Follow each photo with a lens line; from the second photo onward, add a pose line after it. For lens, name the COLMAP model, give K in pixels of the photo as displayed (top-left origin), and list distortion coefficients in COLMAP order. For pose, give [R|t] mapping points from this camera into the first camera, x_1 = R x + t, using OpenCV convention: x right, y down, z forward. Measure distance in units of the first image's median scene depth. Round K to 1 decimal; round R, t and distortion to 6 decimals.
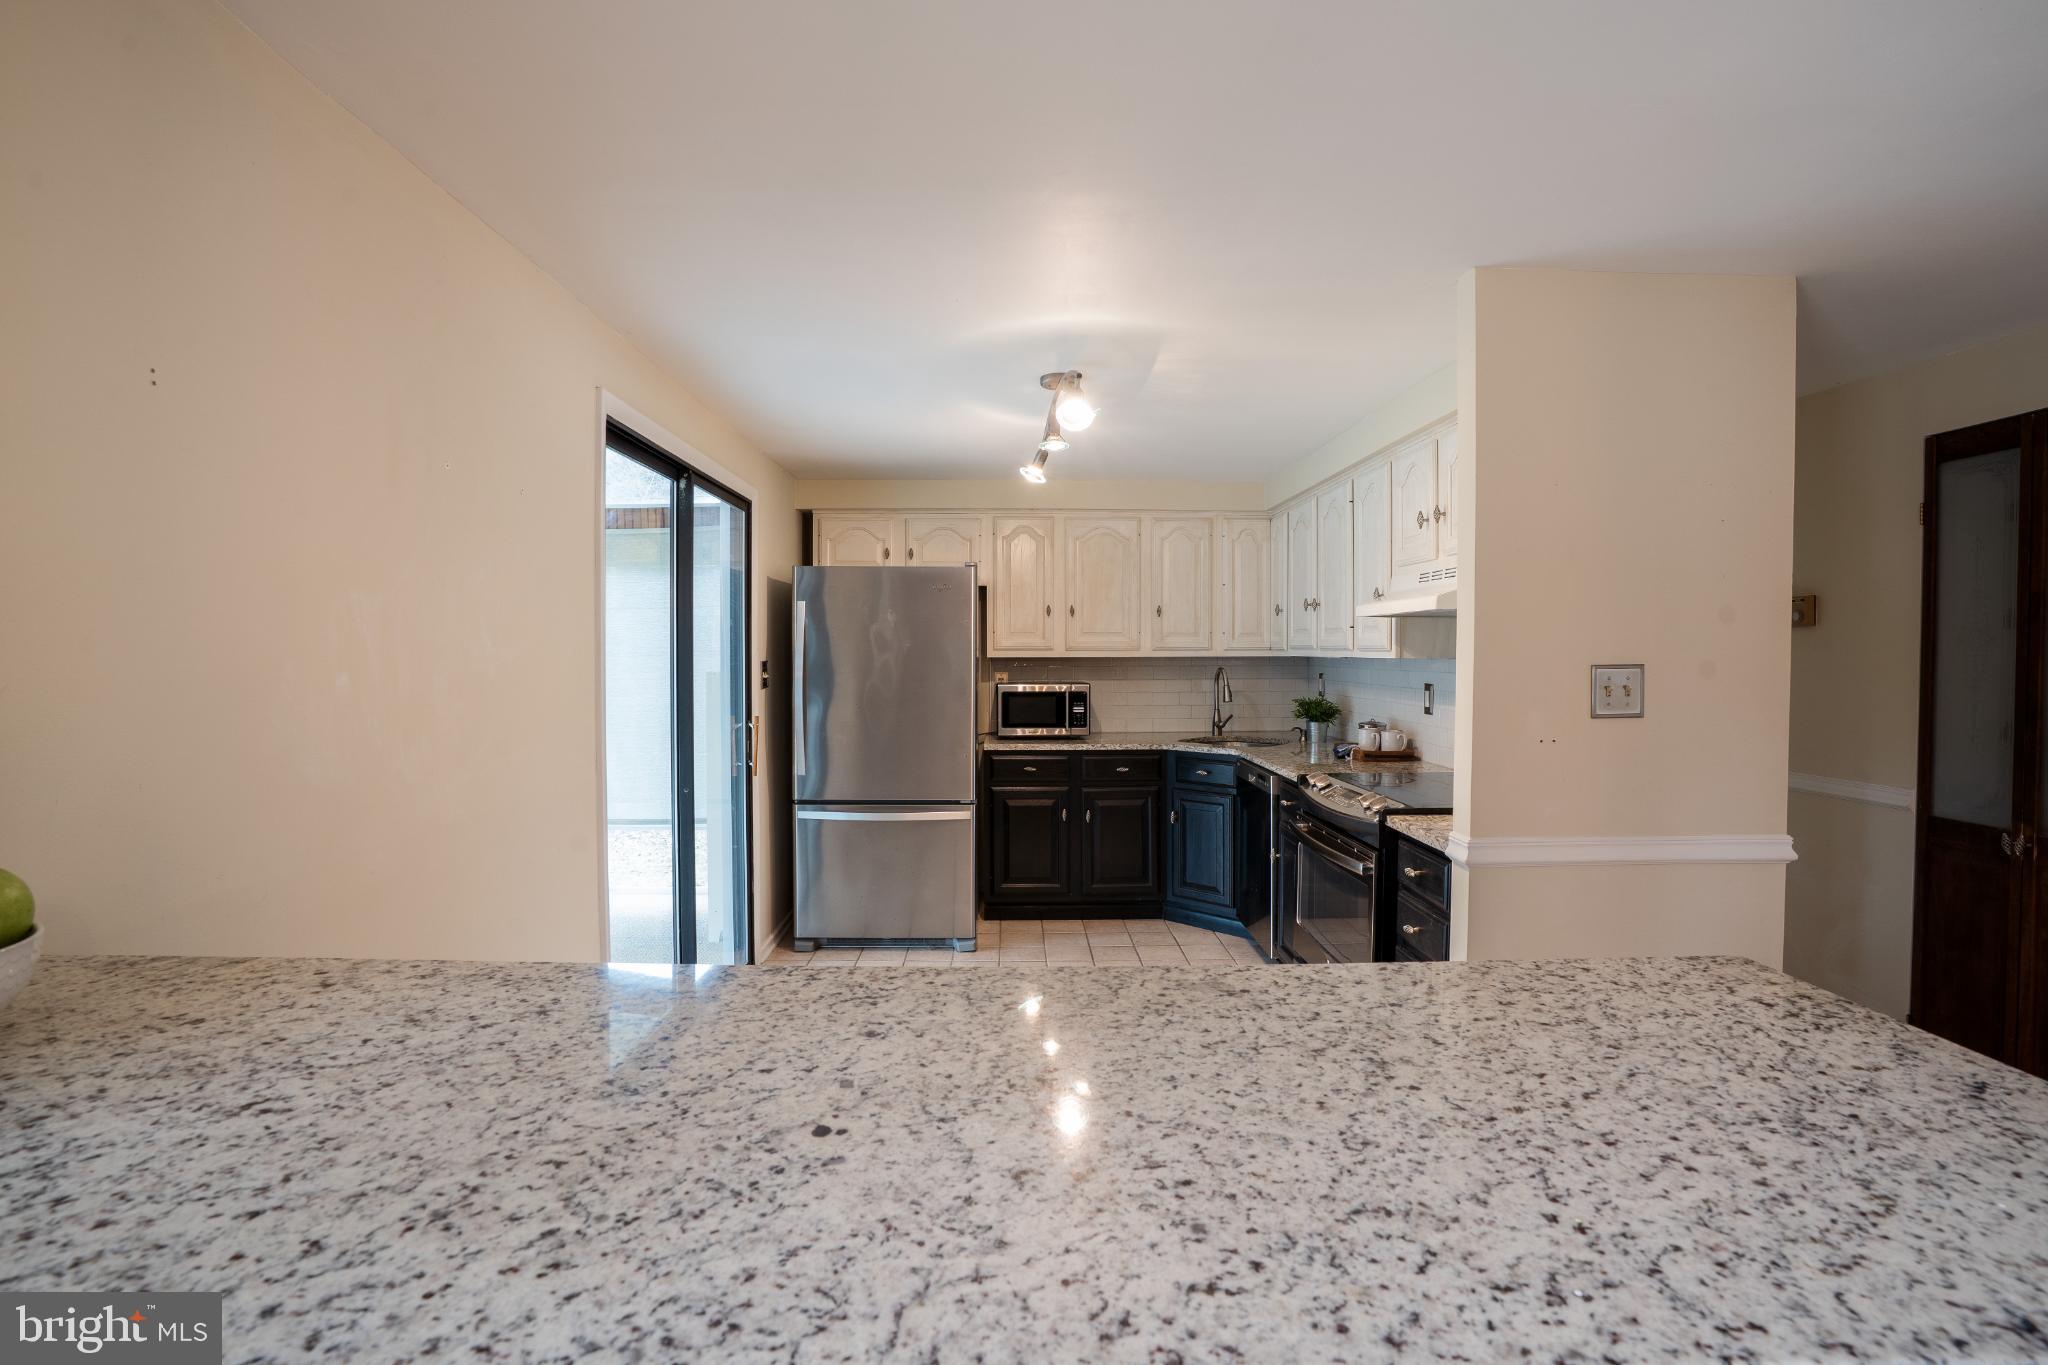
lens RADIAL K [[942.2, 0, 1023.6], [0, 942.2, 682.5], [0, 0, 1]] dist [-0.042014, 0.008531]
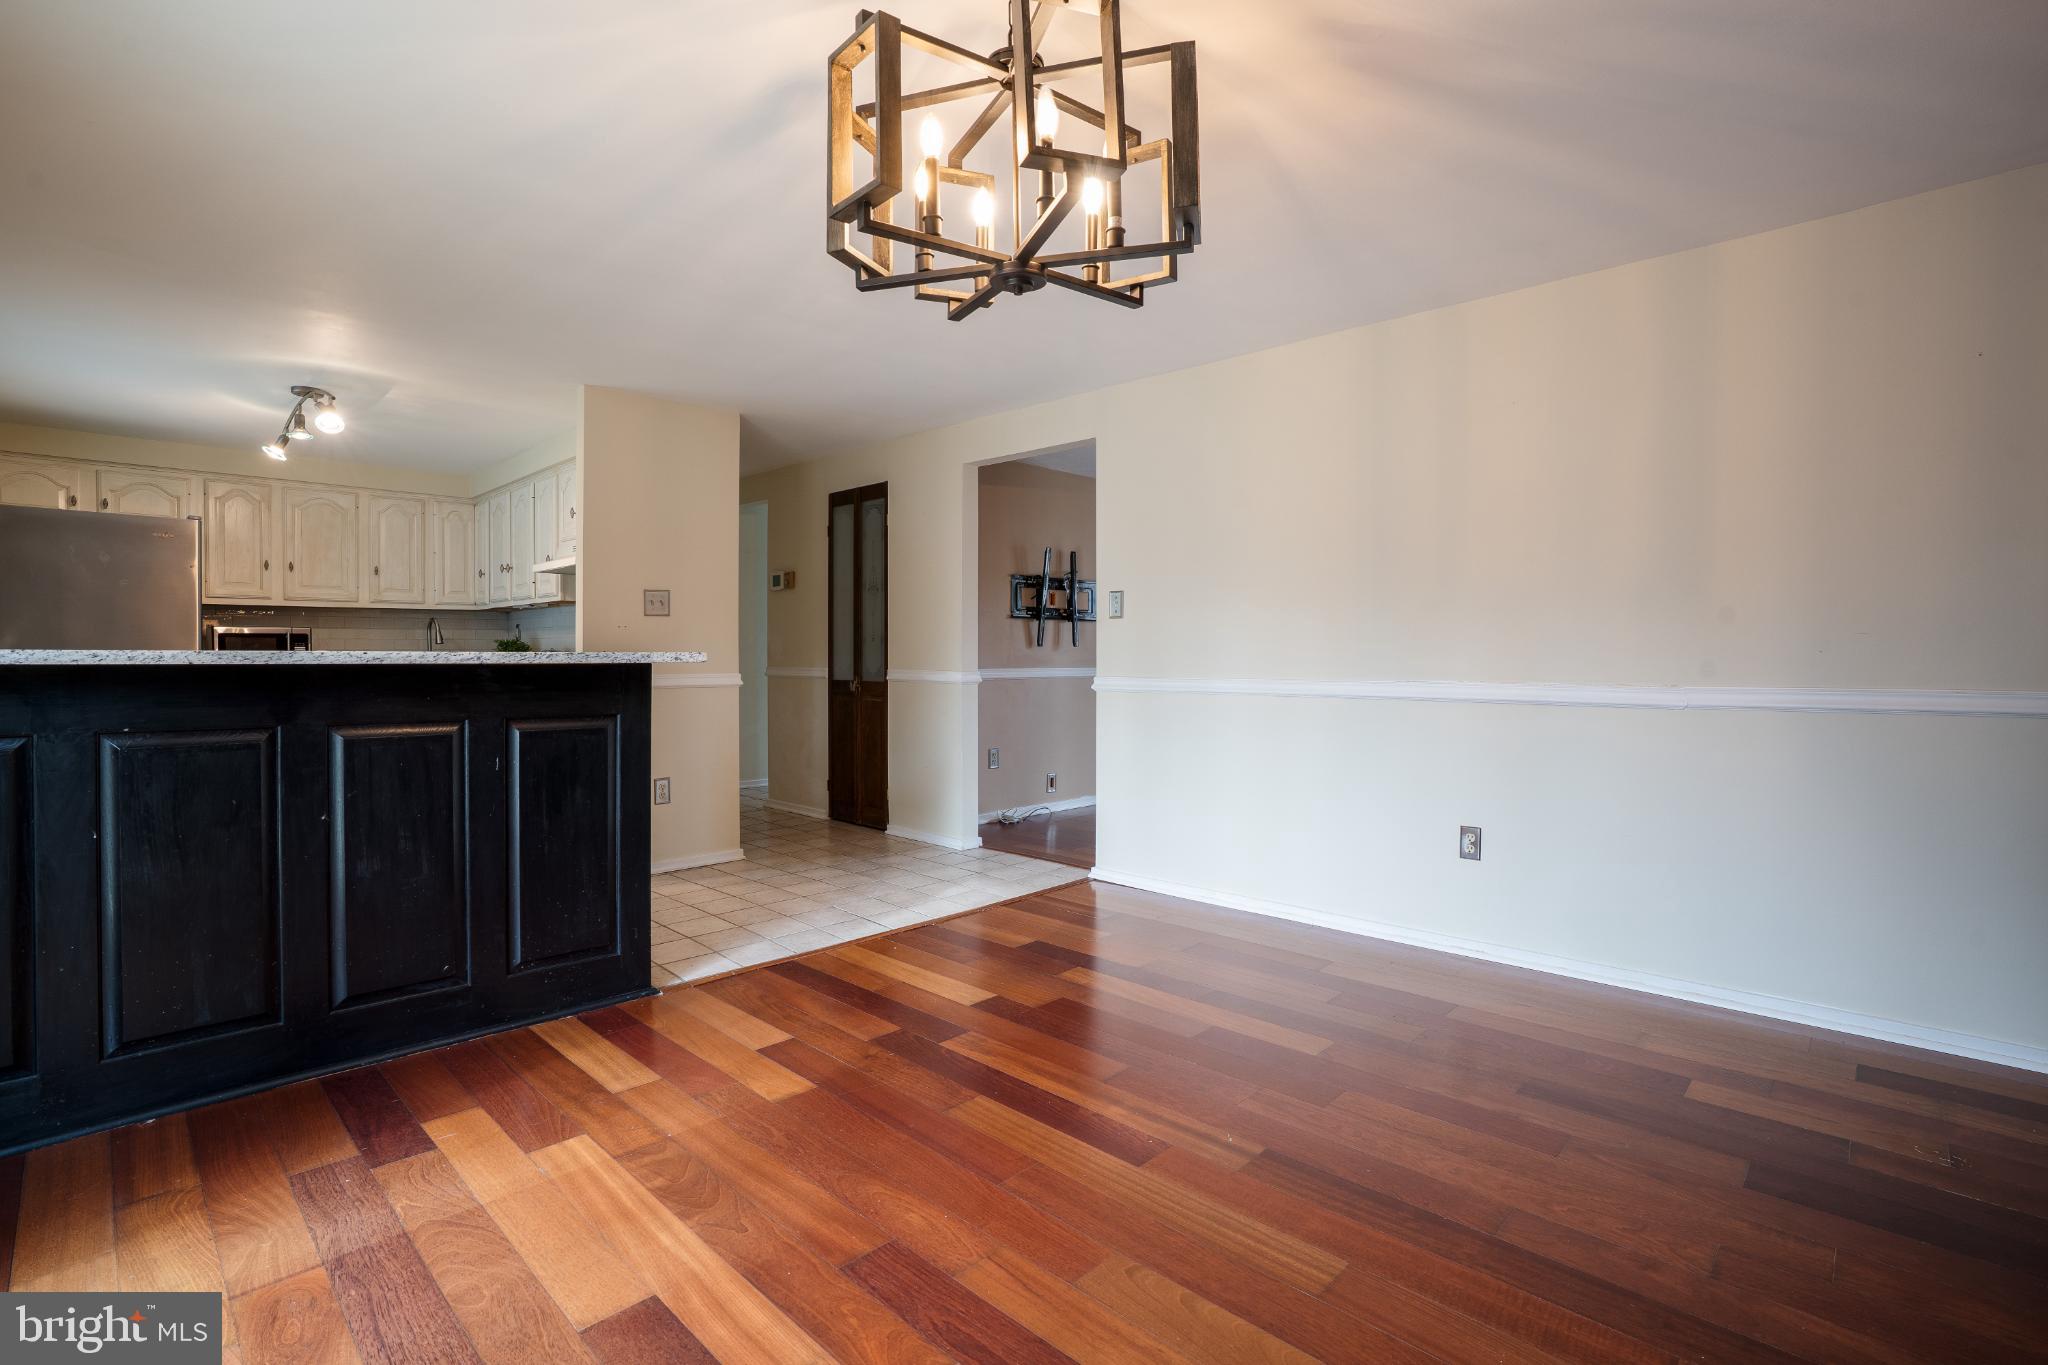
lens RADIAL K [[942.2, 0, 1017.2], [0, 942.2, 663.3], [0, 0, 1]] dist [-0.042014, 0.008531]
pose [[0.715495, -0.008831, 0.698562, -0.105564], [0.025191, 0.999596, -0.013165, 0.084835], [-0.698163, 0.027017, 0.715429, -0.462233]]
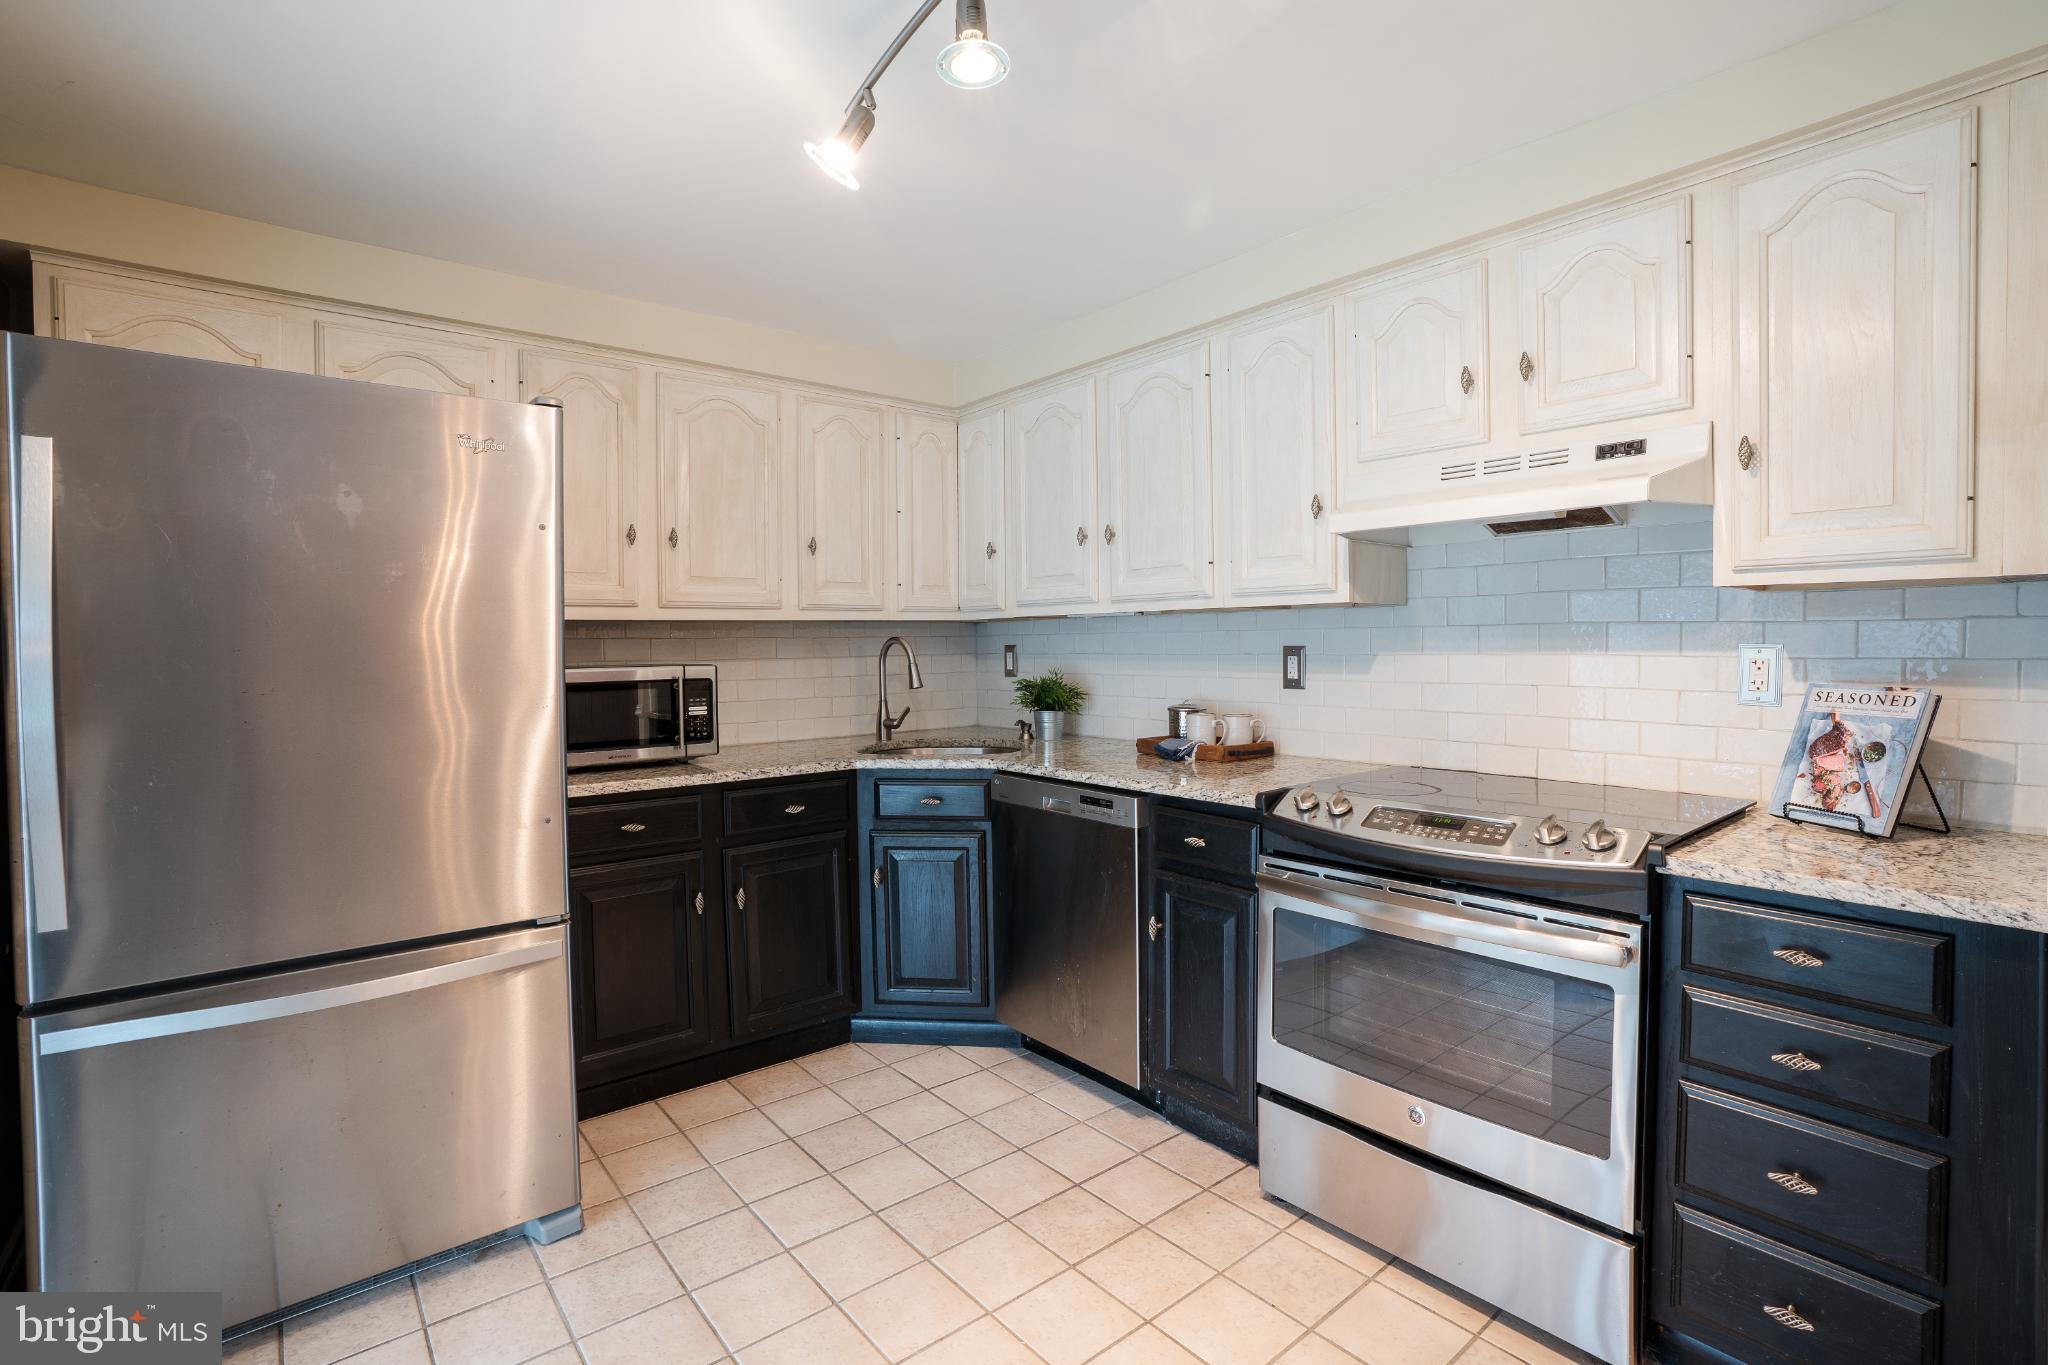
lens RADIAL K [[942.2, 0, 1015.9], [0, 942.2, 666.6], [0, 0, 1]] dist [-0.042014, 0.008531]
pose [[0.786520, -0.022830, 0.617142, -0.139495], [0.031620, 0.999494, -0.003325, 0.010112], [-0.616754, 0.022129, 0.786844, 0.444741]]
